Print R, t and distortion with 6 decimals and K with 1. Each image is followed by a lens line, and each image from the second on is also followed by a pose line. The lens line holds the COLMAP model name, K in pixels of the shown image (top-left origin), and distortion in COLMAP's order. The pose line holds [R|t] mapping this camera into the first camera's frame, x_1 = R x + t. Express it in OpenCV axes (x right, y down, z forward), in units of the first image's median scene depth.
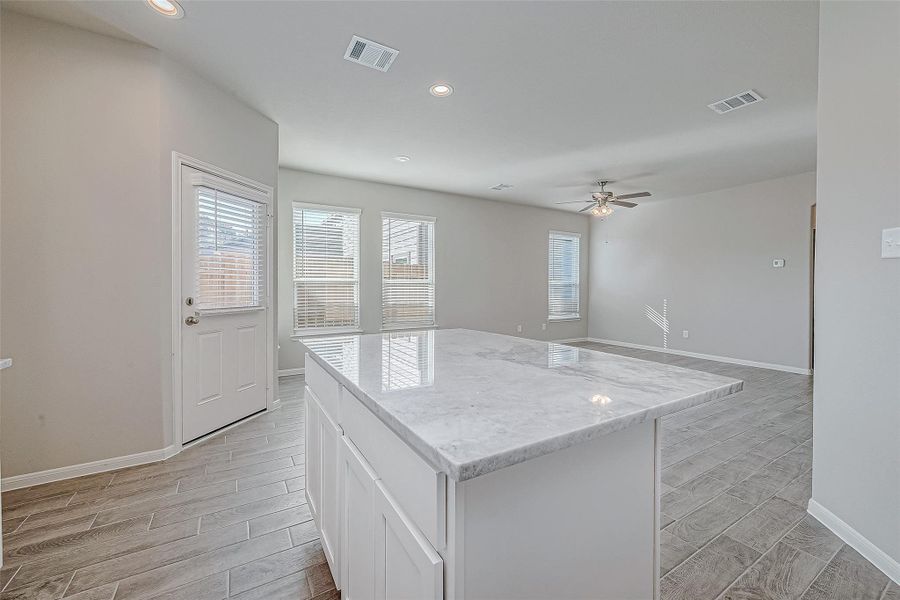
lens RADIAL K [[363.5, 0, 437.8], [0, 363.5, 287.8], [0, 0, 1]] dist [0.002165, 0.000244]
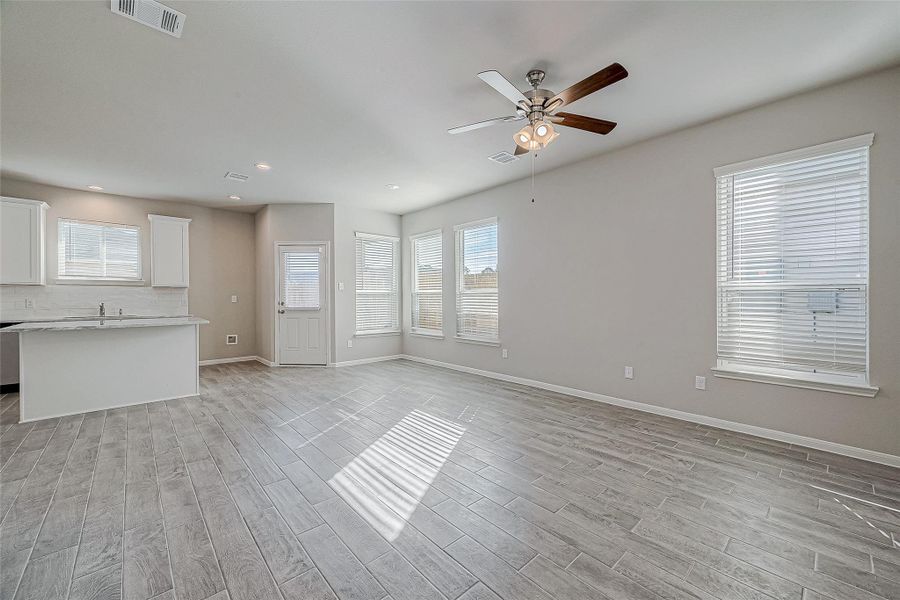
lens RADIAL K [[351.5, 0, 448.2], [0, 351.5, 299.7], [0, 0, 1]] dist [-0.001788, 0.000162]
pose [[0.211052, 0.003970, -0.977467, 1.732453], [-0.001009, 0.999992, 0.003844, 0.004200], [0.977474, 0.000175, 0.211054, 1.568241]]
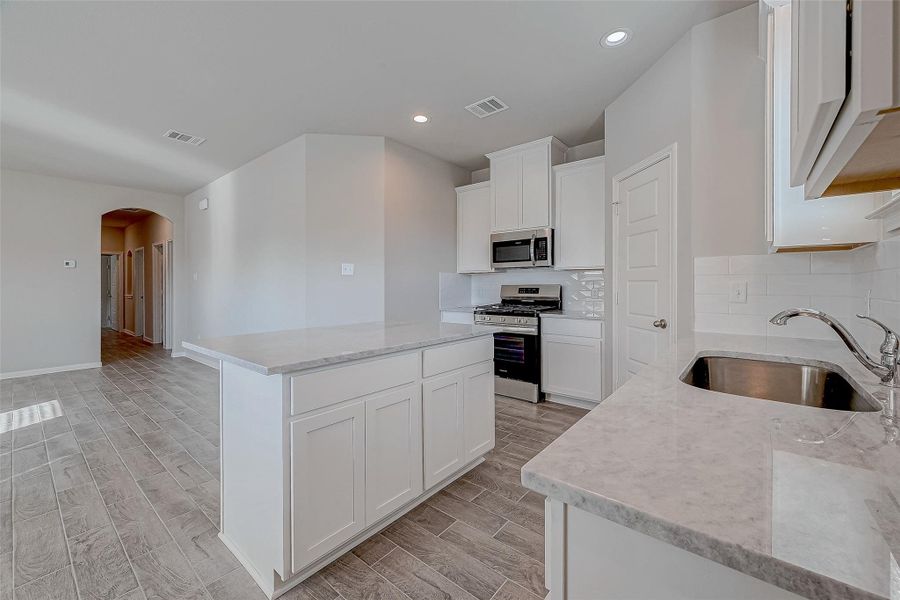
lens RADIAL K [[361.0, 0, 456.8], [0, 361.0, 283.2], [0, 0, 1]] dist [-0.002102, -0.000272]
pose [[-0.362226, 0.006657, 0.932067, -0.793921], [0.005990, 0.999970, -0.004814, -0.000556], [-0.932071, 0.003839, -0.362255, 0.645149]]
